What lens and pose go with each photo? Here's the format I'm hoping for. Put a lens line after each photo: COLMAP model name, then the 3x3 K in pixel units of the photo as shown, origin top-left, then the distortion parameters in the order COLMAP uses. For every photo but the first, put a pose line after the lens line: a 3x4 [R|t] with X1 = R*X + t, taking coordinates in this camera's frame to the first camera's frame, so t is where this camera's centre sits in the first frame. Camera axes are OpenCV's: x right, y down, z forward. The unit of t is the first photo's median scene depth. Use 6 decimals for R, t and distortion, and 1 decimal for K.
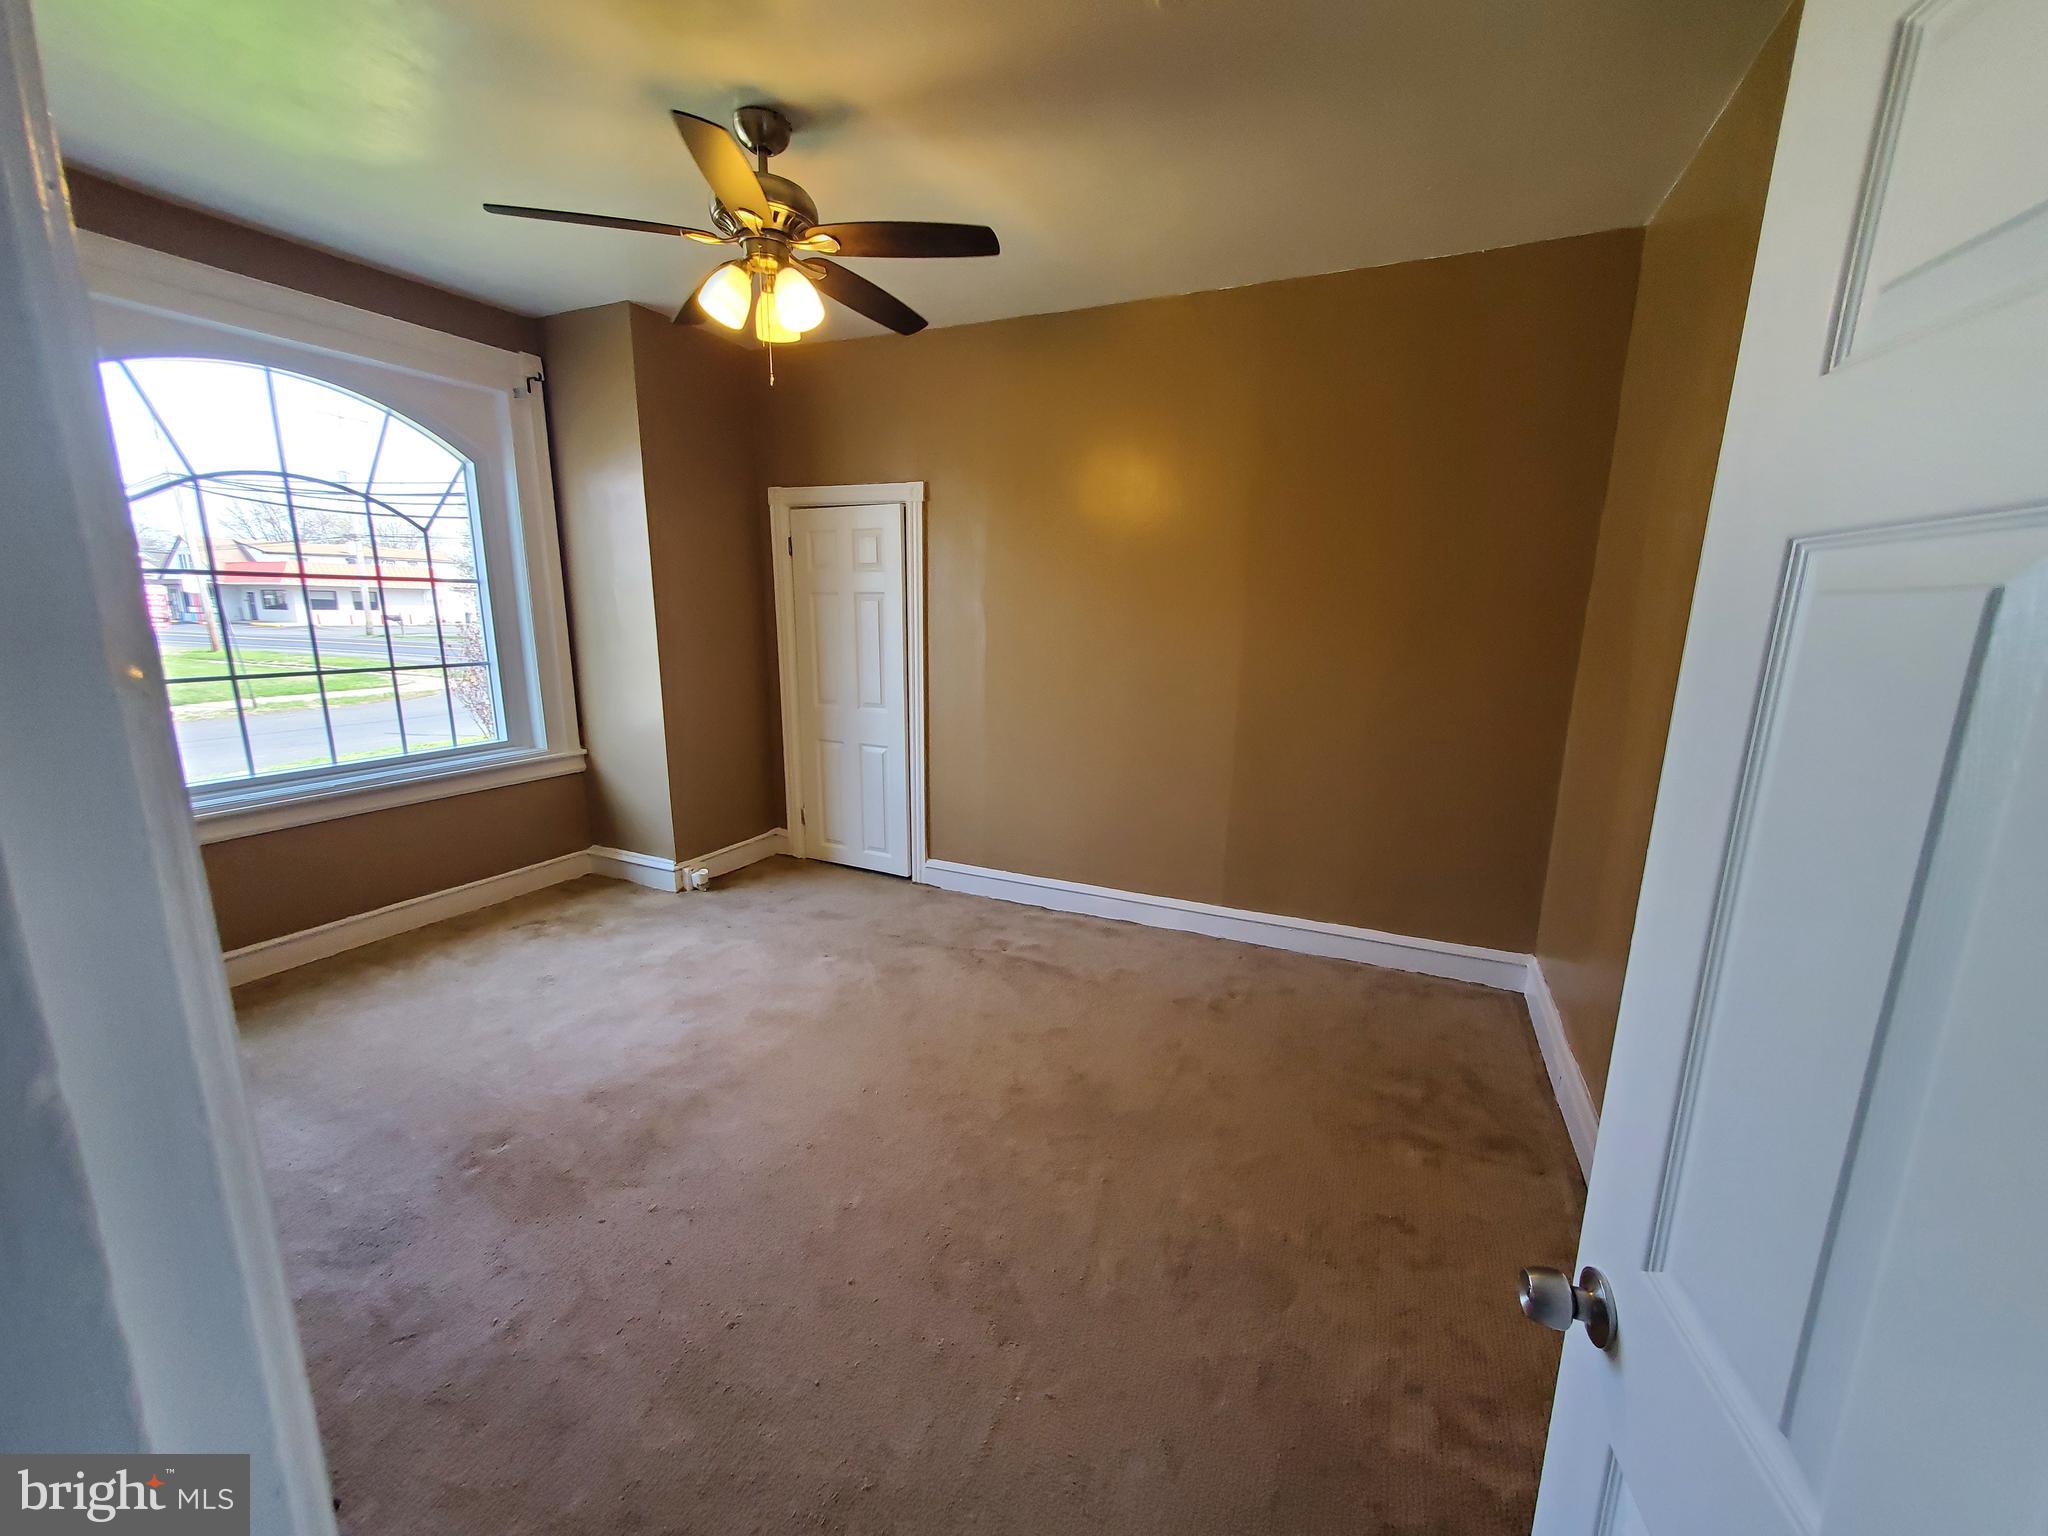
lens RADIAL K [[812.5, 0, 1016.7], [0, 812.5, 770.6], [0, 0, 1]] dist [0.007355, -0.002978]
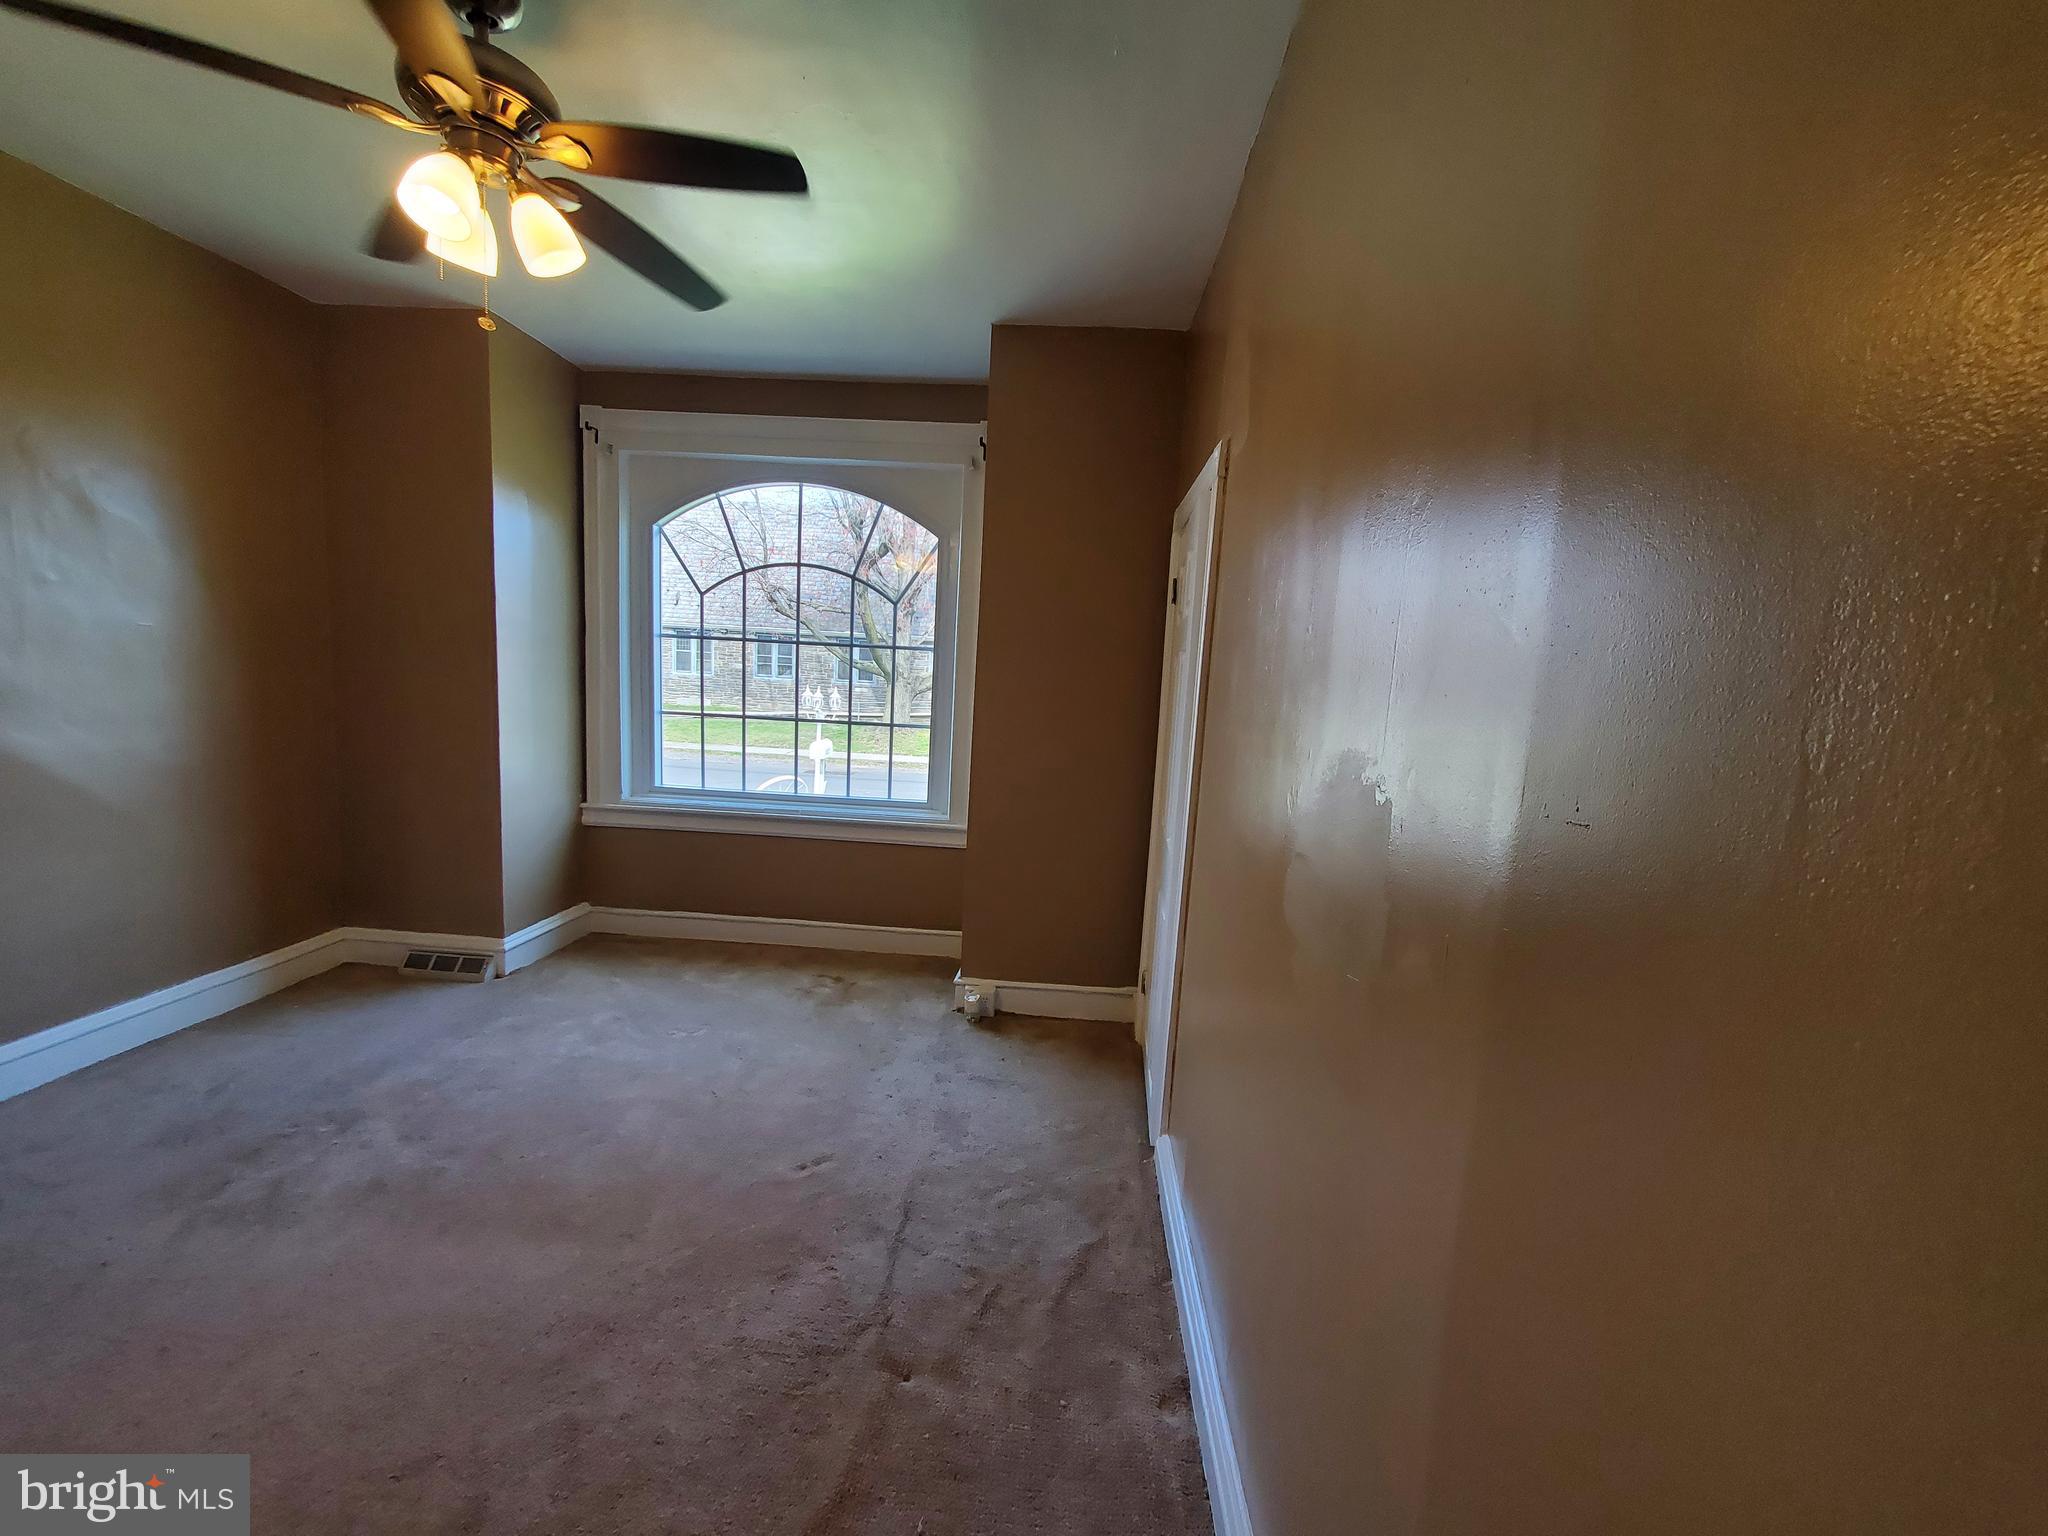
lens RADIAL K [[812.5, 0, 1025.2], [0, 812.5, 785.6], [0, 0, 1]] dist [0.007355, -0.002978]
pose [[0.376229, 0.137055, -0.916334, 0.403590], [-0.228125, 0.972255, 0.051756, -0.157551], [0.898004, 0.189567, 0.397057, 0.799590]]
